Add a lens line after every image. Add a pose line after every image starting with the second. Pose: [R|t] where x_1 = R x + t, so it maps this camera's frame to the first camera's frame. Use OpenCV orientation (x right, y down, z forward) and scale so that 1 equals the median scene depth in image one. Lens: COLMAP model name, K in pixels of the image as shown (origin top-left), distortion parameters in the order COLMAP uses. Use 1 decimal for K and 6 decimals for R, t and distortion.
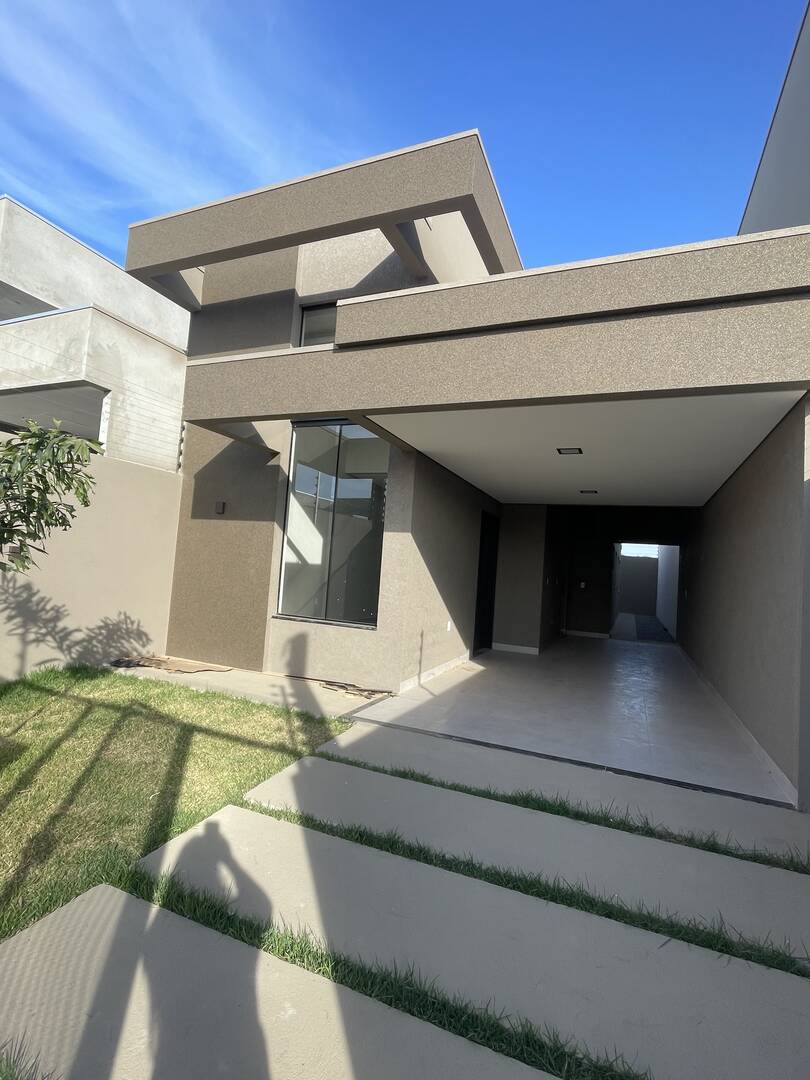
lens RADIAL K [[512.1, 0, 409.7], [0, 512.1, 538.1], [0, 0, 1]] dist [-0.003075, -0.000607]
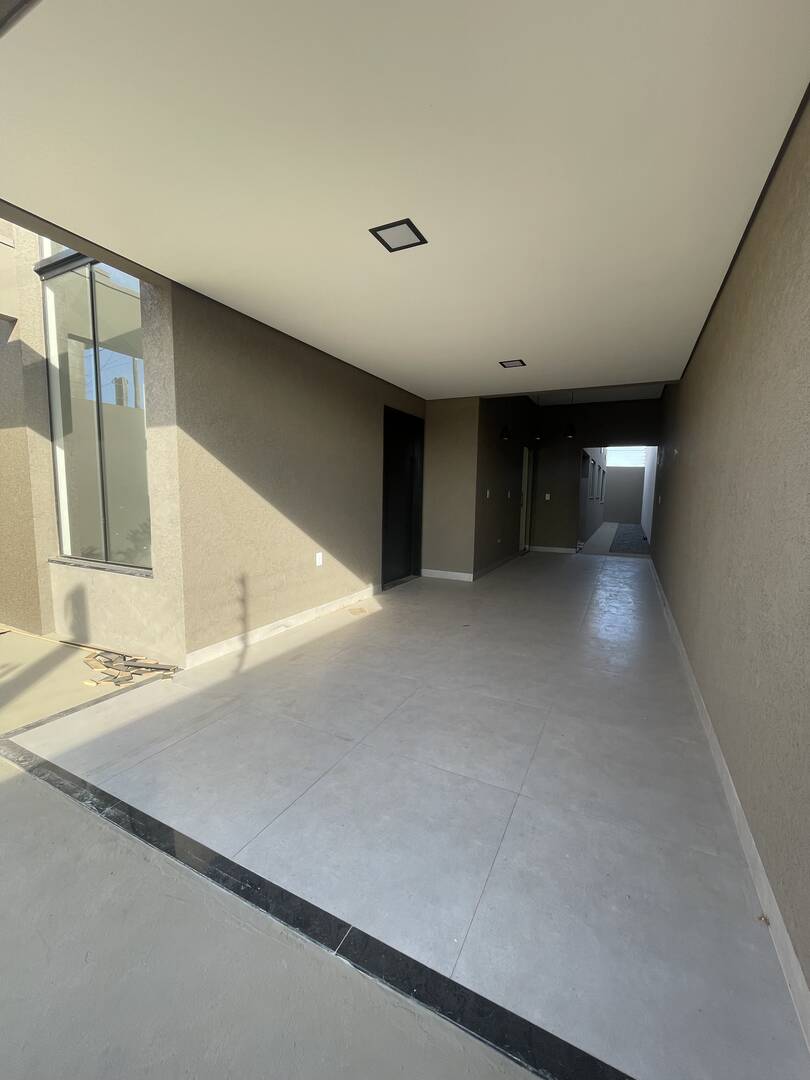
lens RADIAL K [[435.1, 0, 409.4], [0, 435.1, 538.6], [0, 0, 1]] dist [-0.002629, -0.000370]
pose [[0.996862, -0.045828, -0.064540, 0.308626], [0.055813, 0.985117, 0.162569, 0.056183], [0.056130, -0.165661, 0.984584, 0.469905]]
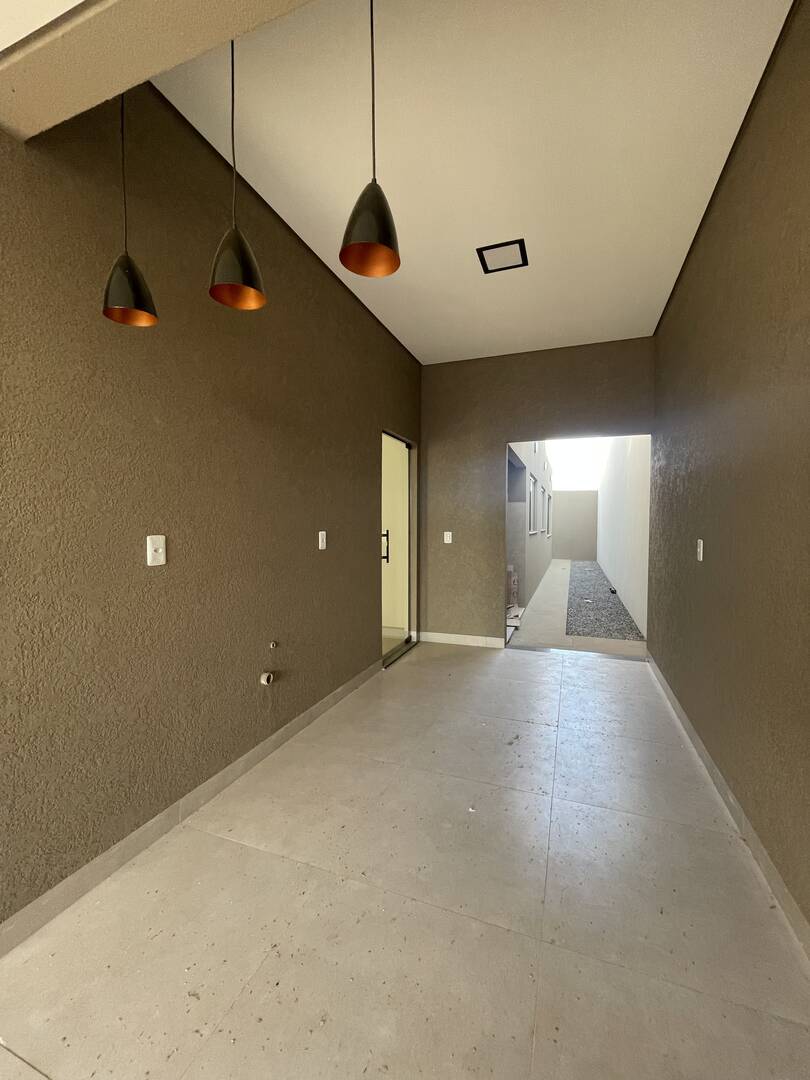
lens RADIAL K [[435.1, 0, 409.4], [0, 435.1, 538.6], [0, 0, 1]] dist [-0.002629, -0.000370]
pose [[0.996717, -0.069047, 0.042283, 0.634535], [0.064563, 0.992937, 0.099535, 0.112699], [-0.048857, -0.096479, 0.994135, 1.340631]]
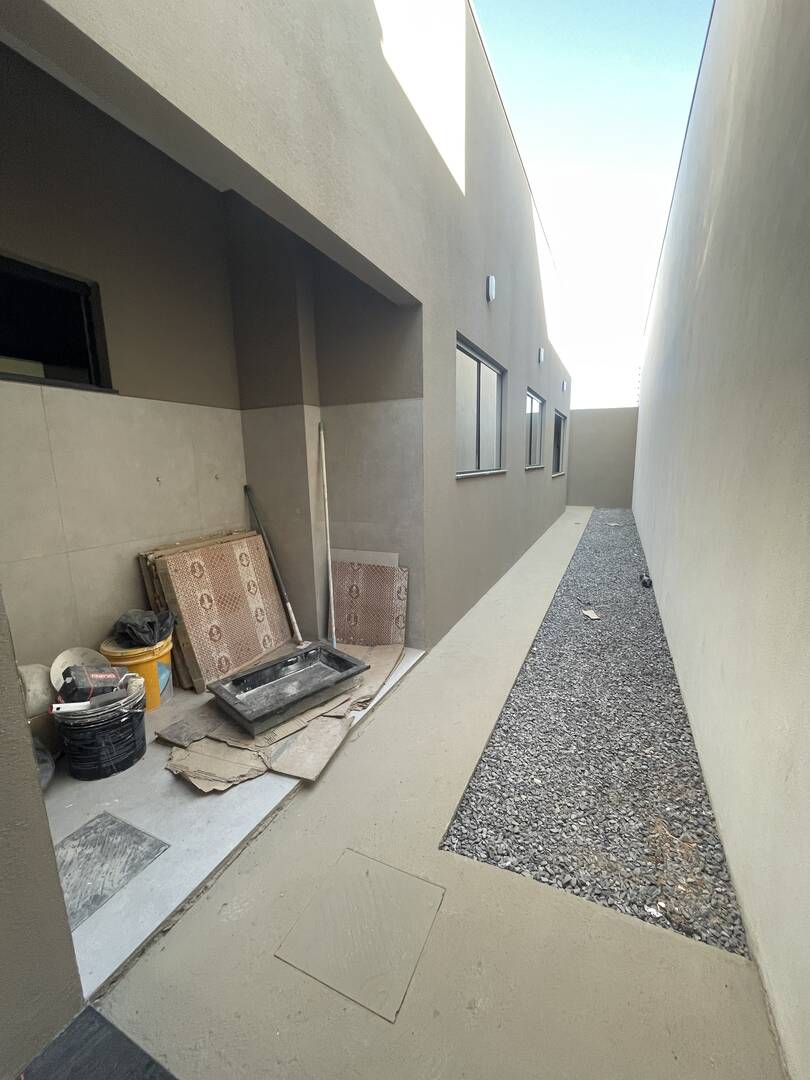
lens RADIAL K [[435.1, 0, 409.4], [0, 435.1, 538.6], [0, 0, 1]] dist [-0.002629, -0.000370]
pose [[0.995725, -0.078678, -0.048395, 1.025100], [0.087849, 0.968513, 0.232949, 0.194455], [0.028543, -0.236205, 0.971284, 2.062471]]
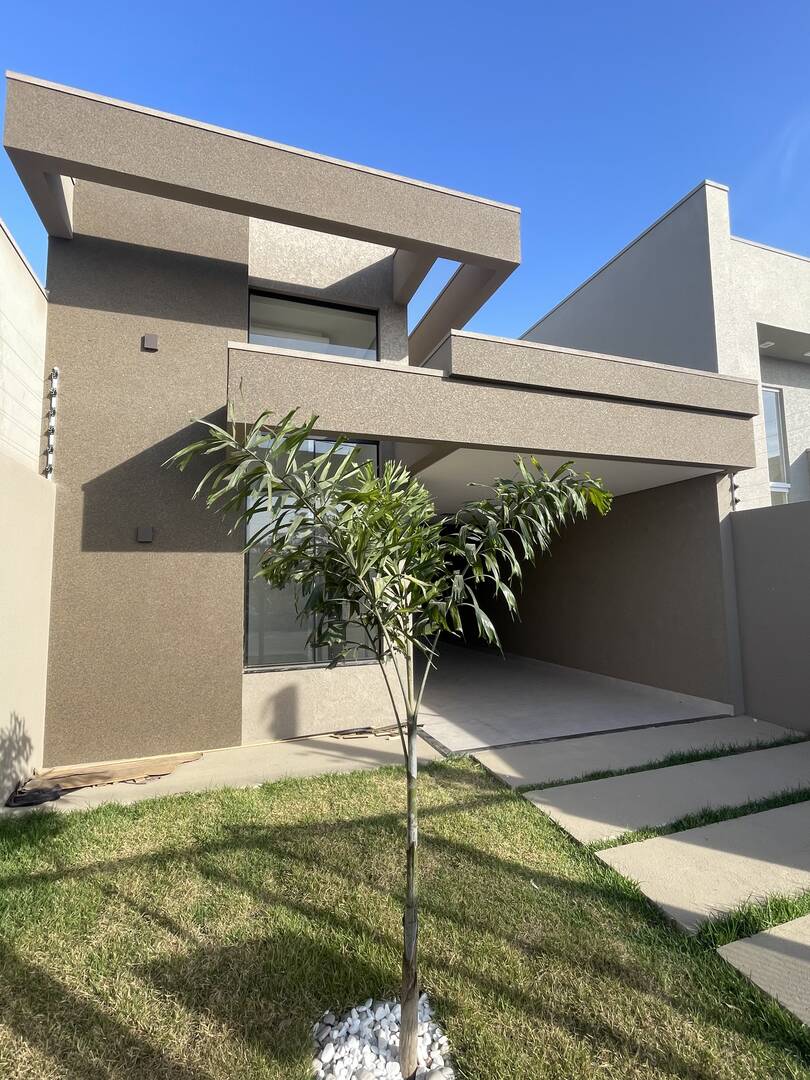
lens RADIAL K [[512.1, 0, 409.7], [0, 512.1, 538.1], [0, 0, 1]] dist [-0.003075, -0.000607]
pose [[0.734569, -0.020130, 0.678235, -0.670425], [0.026377, 0.999651, 0.001101, -0.052690], [-0.678021, 0.017081, 0.734844, 0.264591]]
